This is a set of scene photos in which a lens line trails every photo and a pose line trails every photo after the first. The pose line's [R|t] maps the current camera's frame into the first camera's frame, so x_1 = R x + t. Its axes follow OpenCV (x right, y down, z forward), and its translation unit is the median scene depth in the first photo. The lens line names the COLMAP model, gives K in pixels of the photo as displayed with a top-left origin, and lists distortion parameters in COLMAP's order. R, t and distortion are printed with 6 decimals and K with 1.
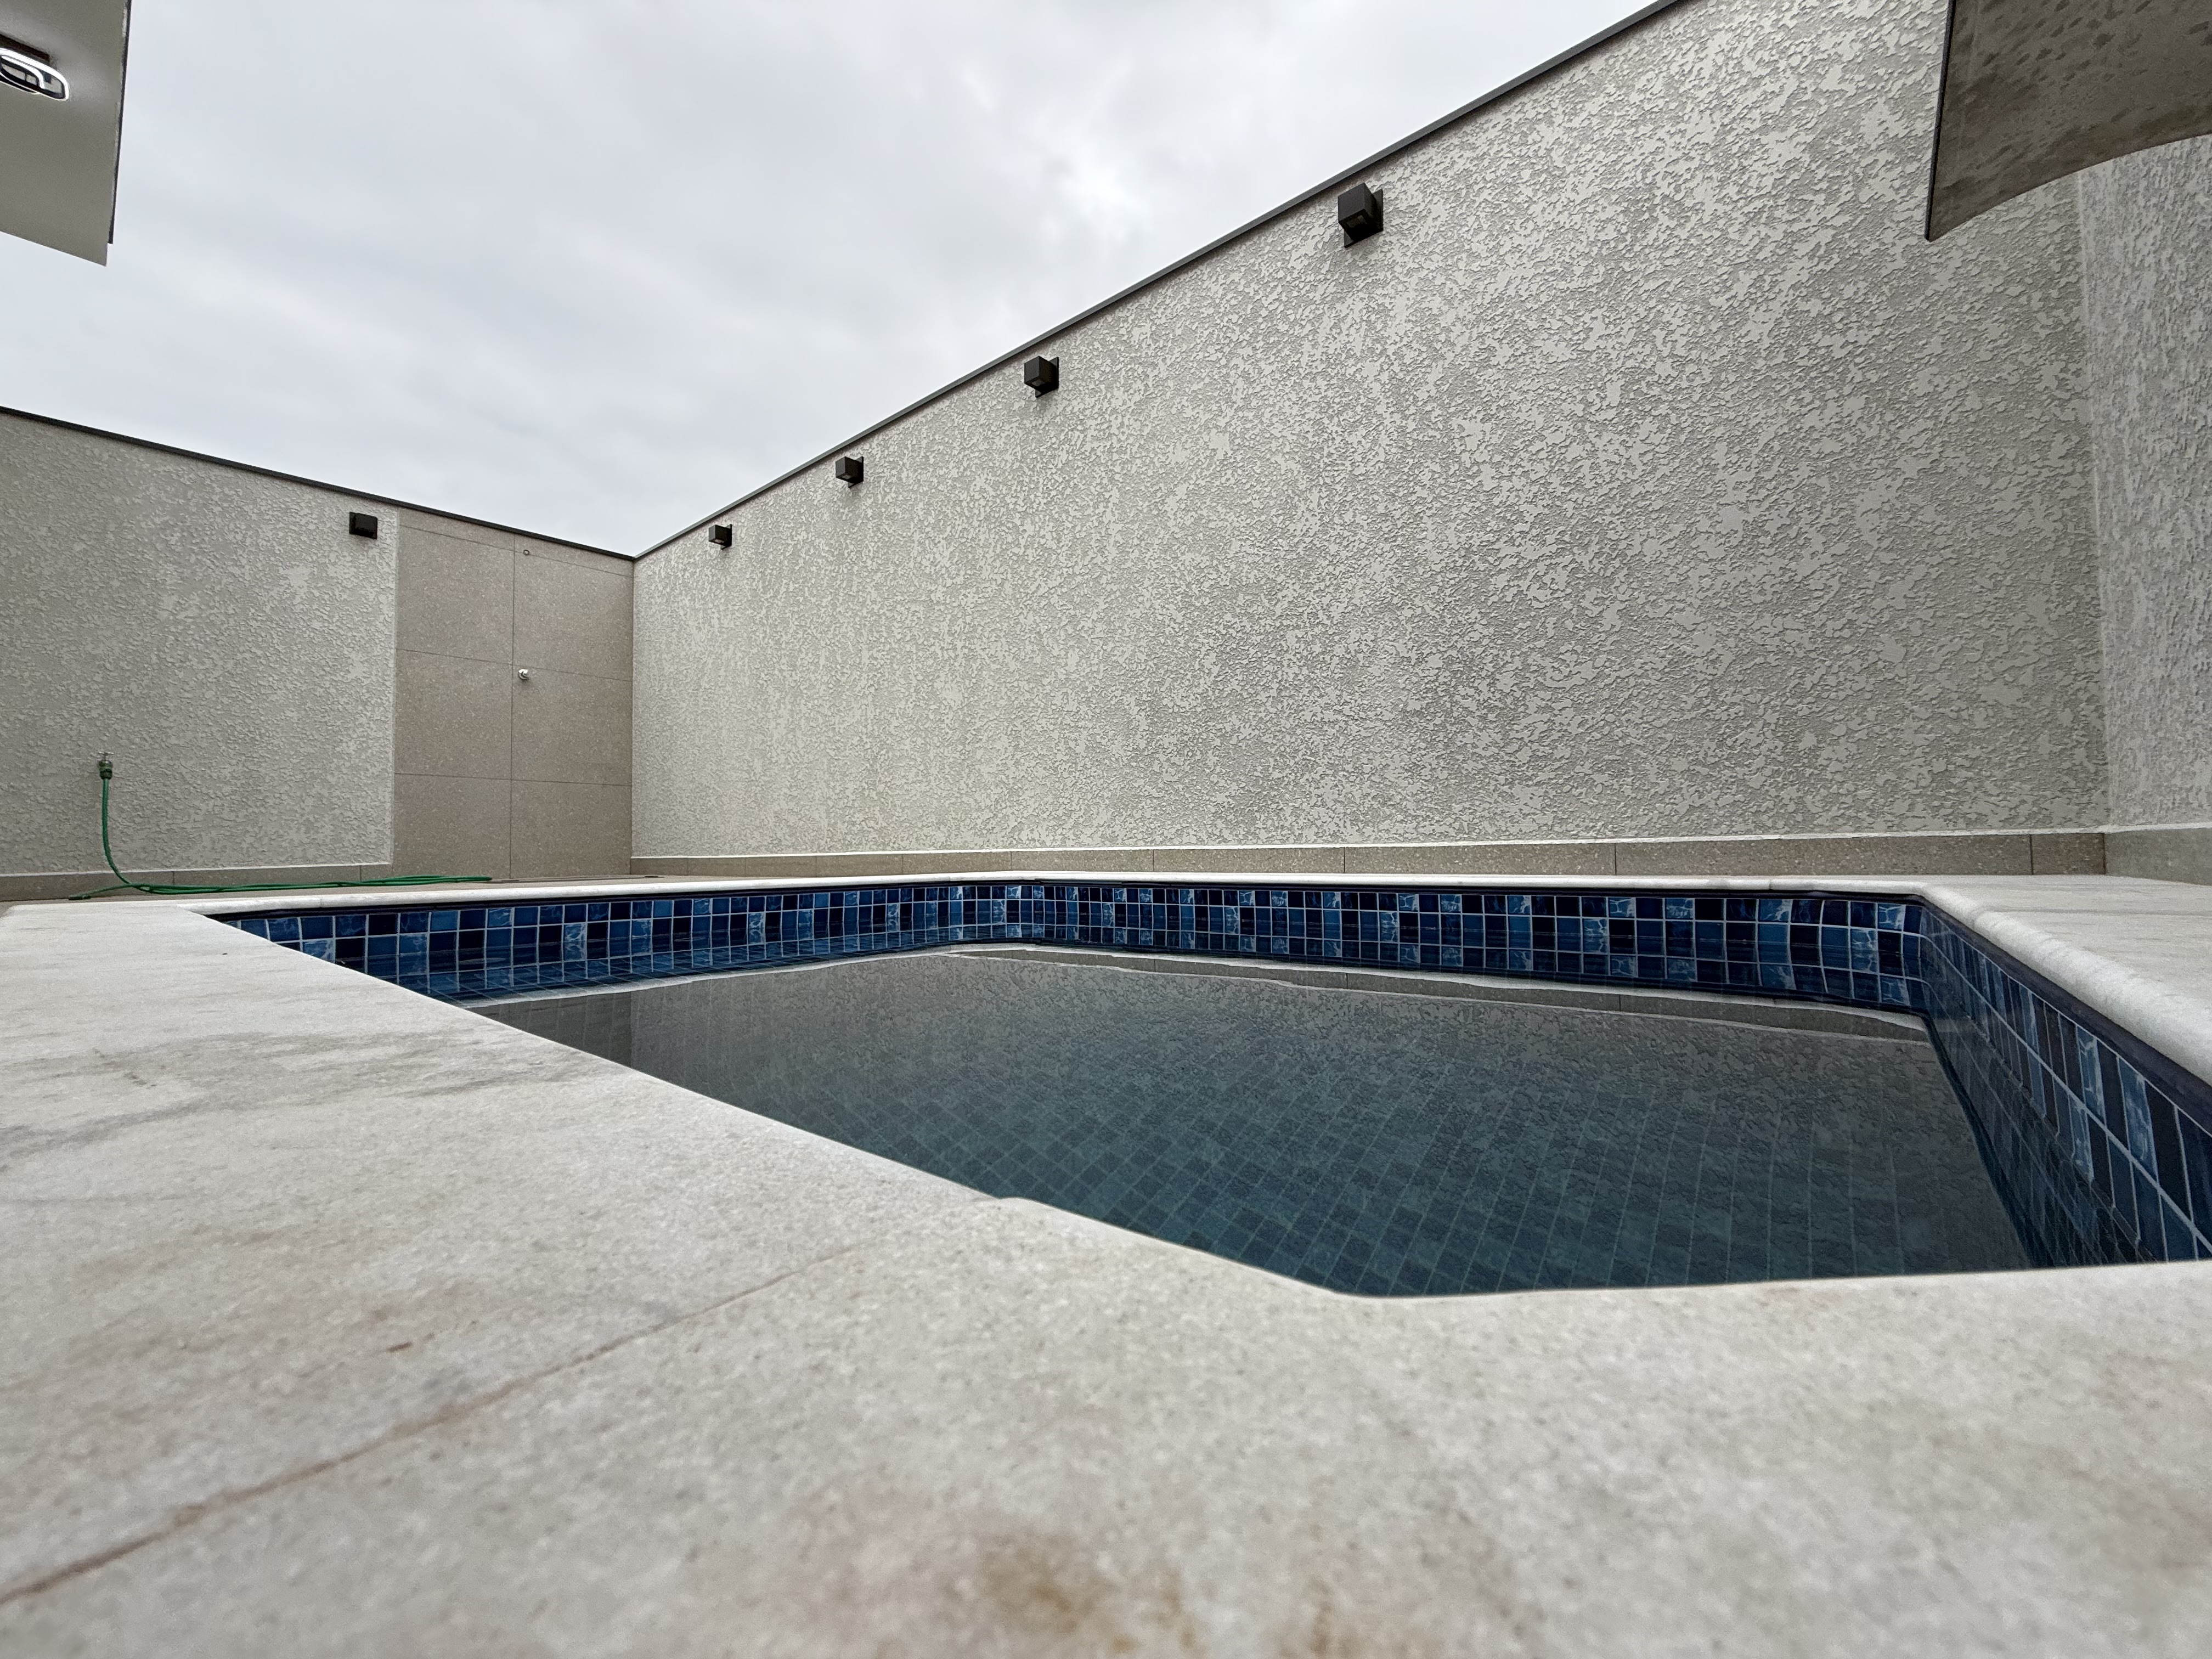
lens RADIAL K [[877.4, 0, 1092.9], [0, 877.4, 818.6], [0, 0, 1]] dist [0.000081, 0.000118]
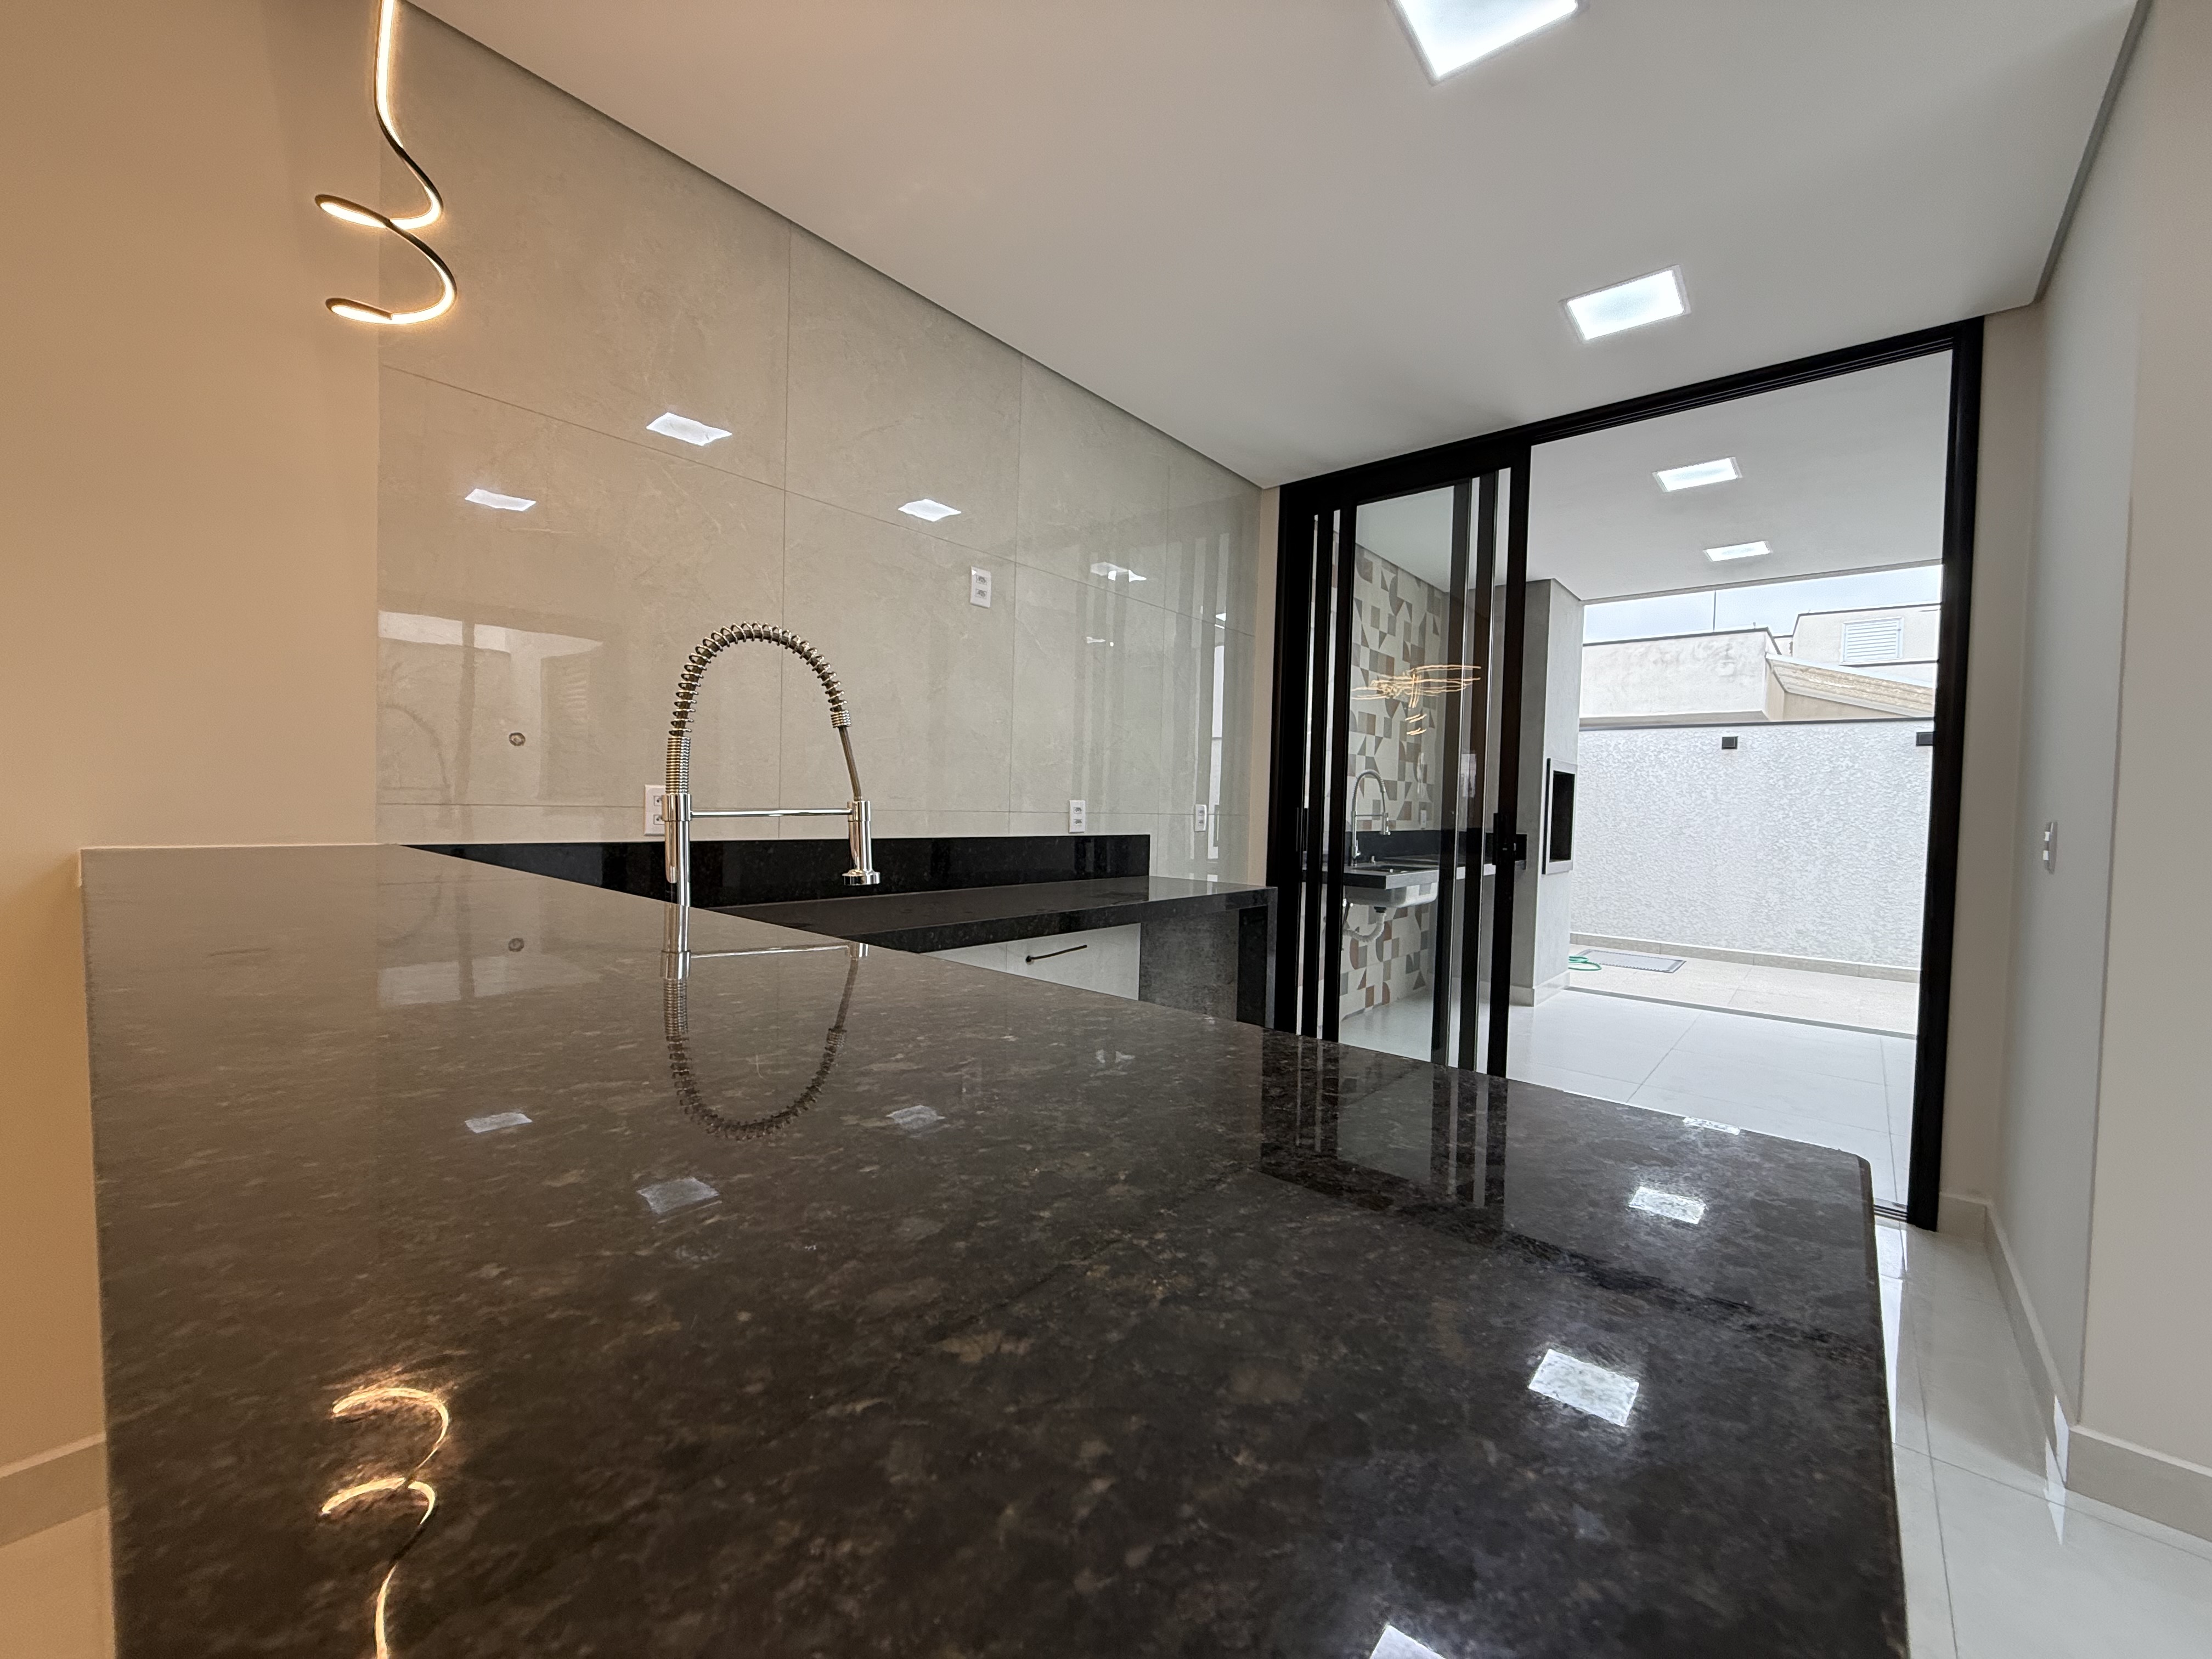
lens RADIAL K [[877.0, 0, 1100.0], [0, 877.0, 825.7], [0, 0, 1]] dist [0.002317, -0.000497]
pose [[0.999218, 0.039538, -0.000044, -2.761433], [-0.039439, 0.996799, 0.069538, -0.434184], [0.002793, -0.069482, 0.997579, -1.007457]]
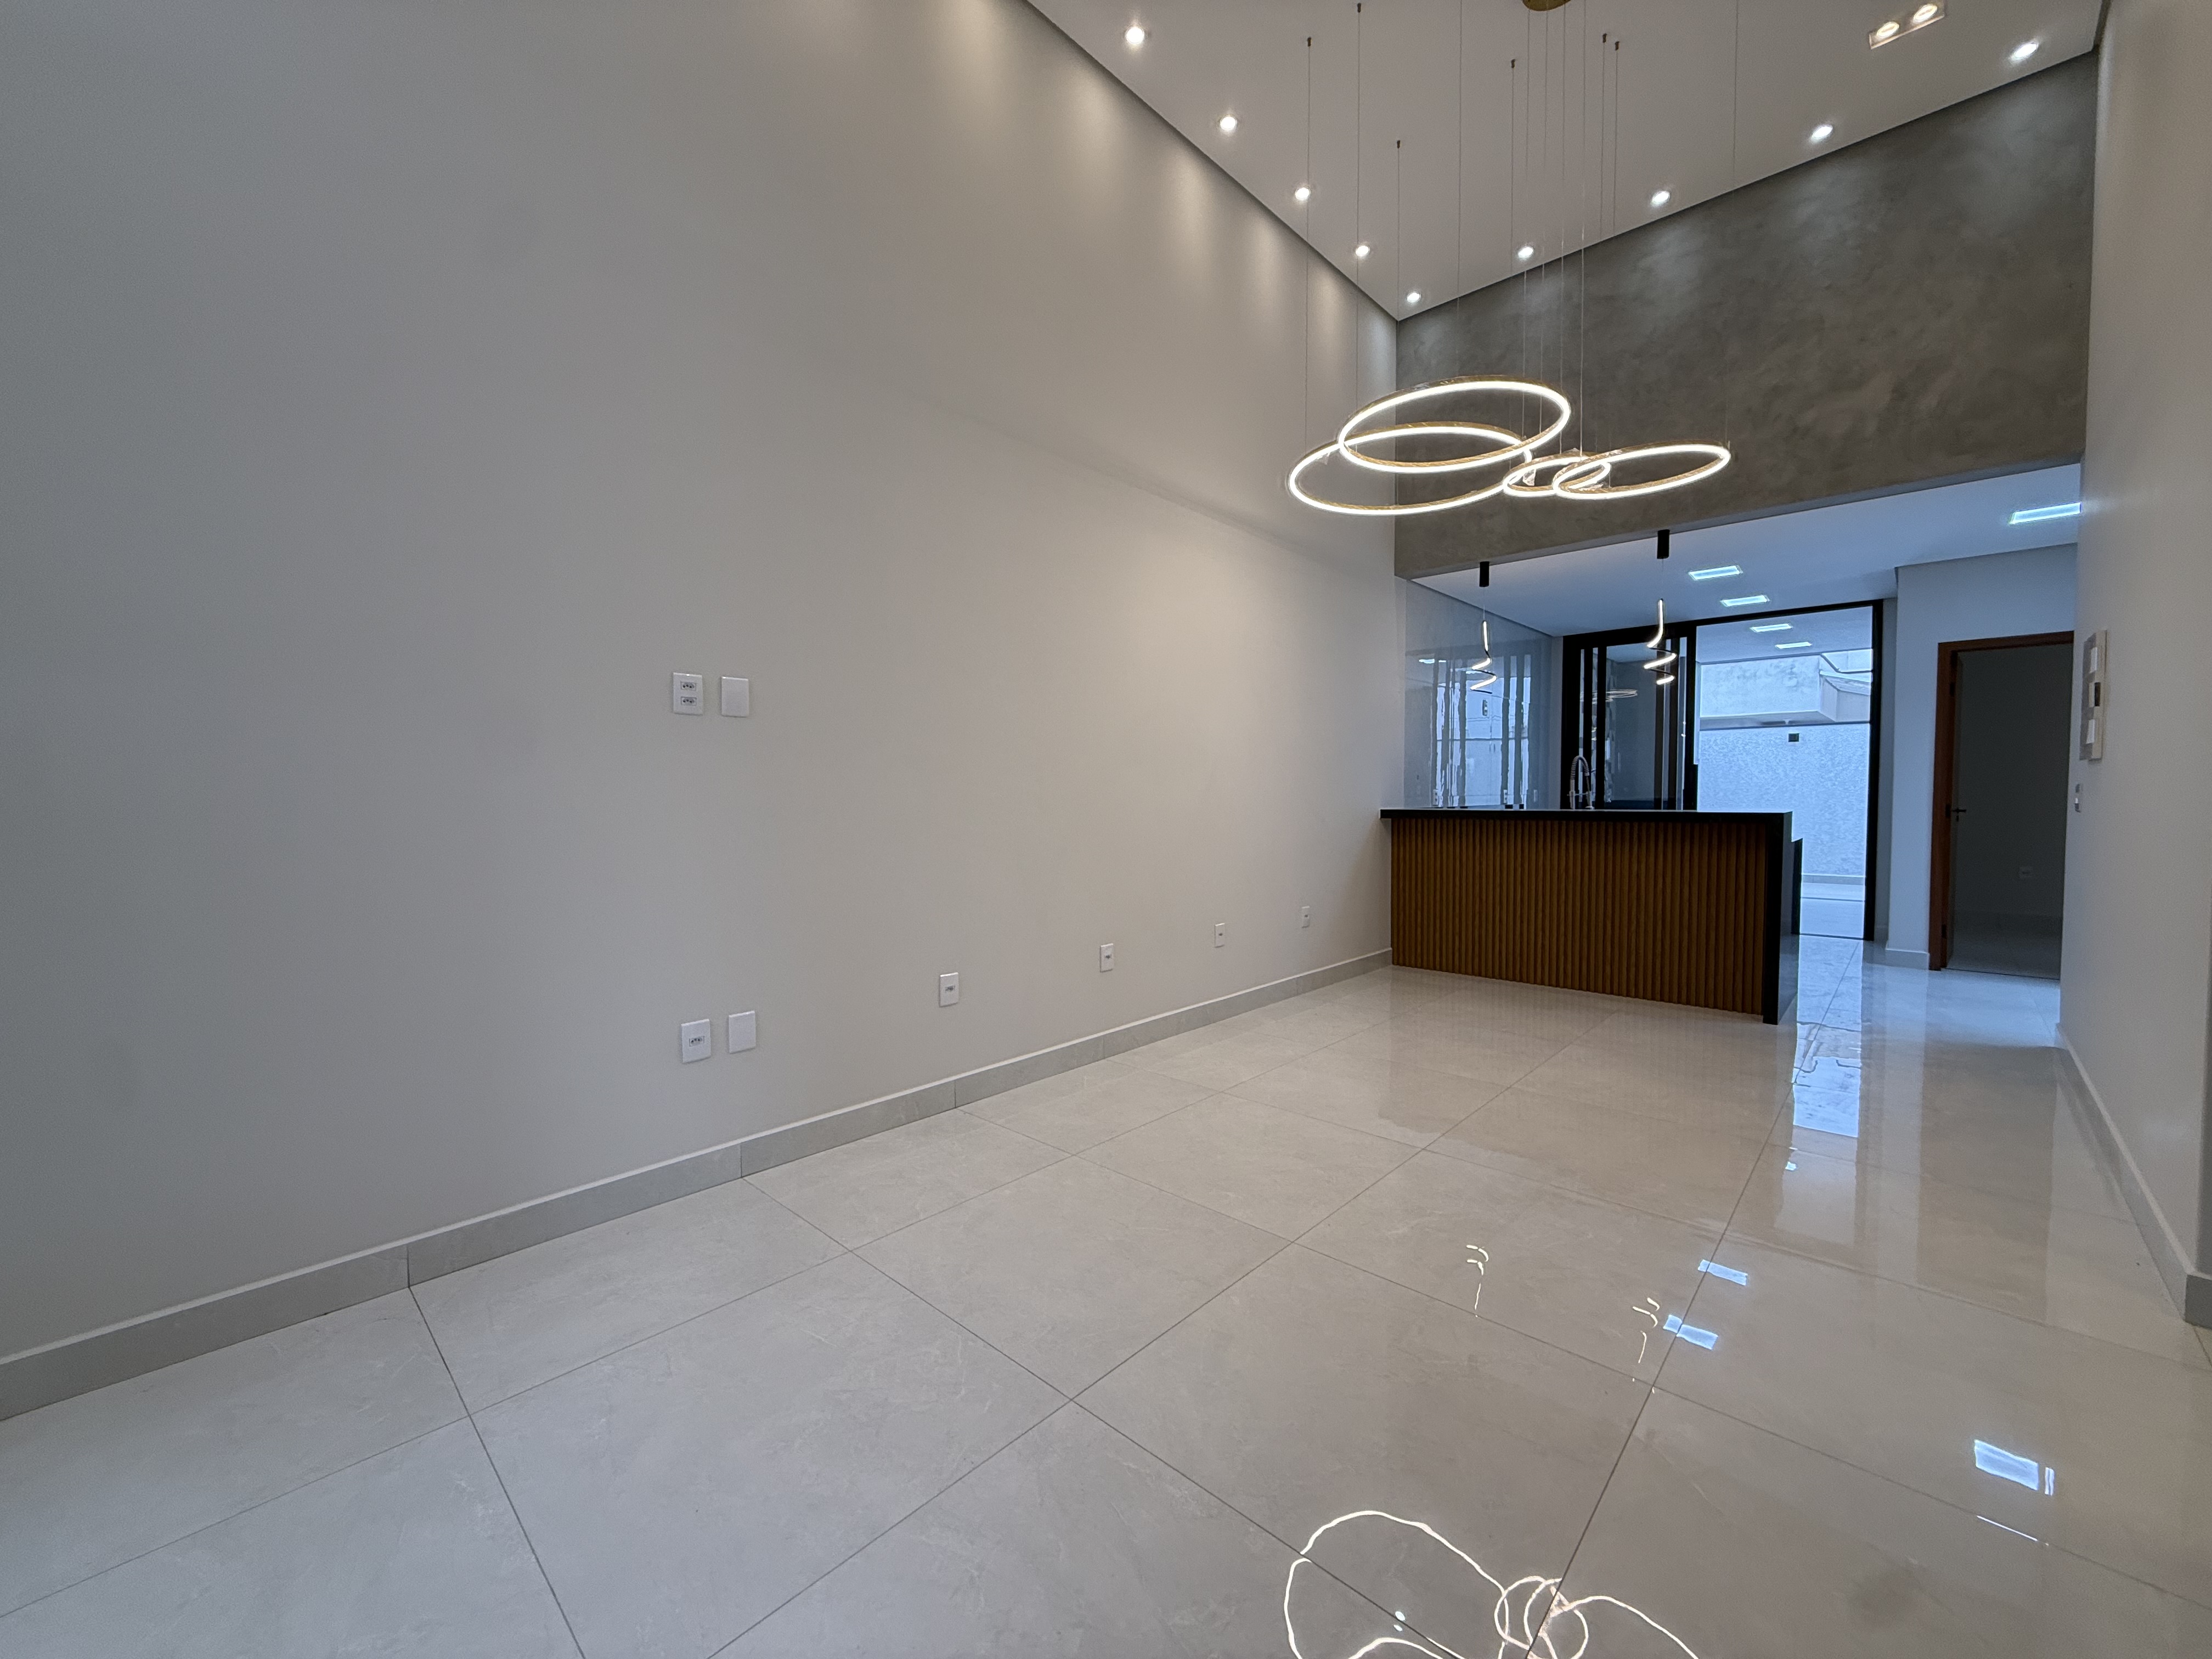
lens RADIAL K [[877.0, 0, 1100.0], [0, 877.0, 825.7], [0, 0, 1]] dist [0.002317, -0.000497]
pose [[0.998567, 0.009131, -0.052726, -3.896099], [-0.004728, 0.996536, 0.083031, -0.493579], [0.053302, -0.082663, 0.995151, -2.640968]]
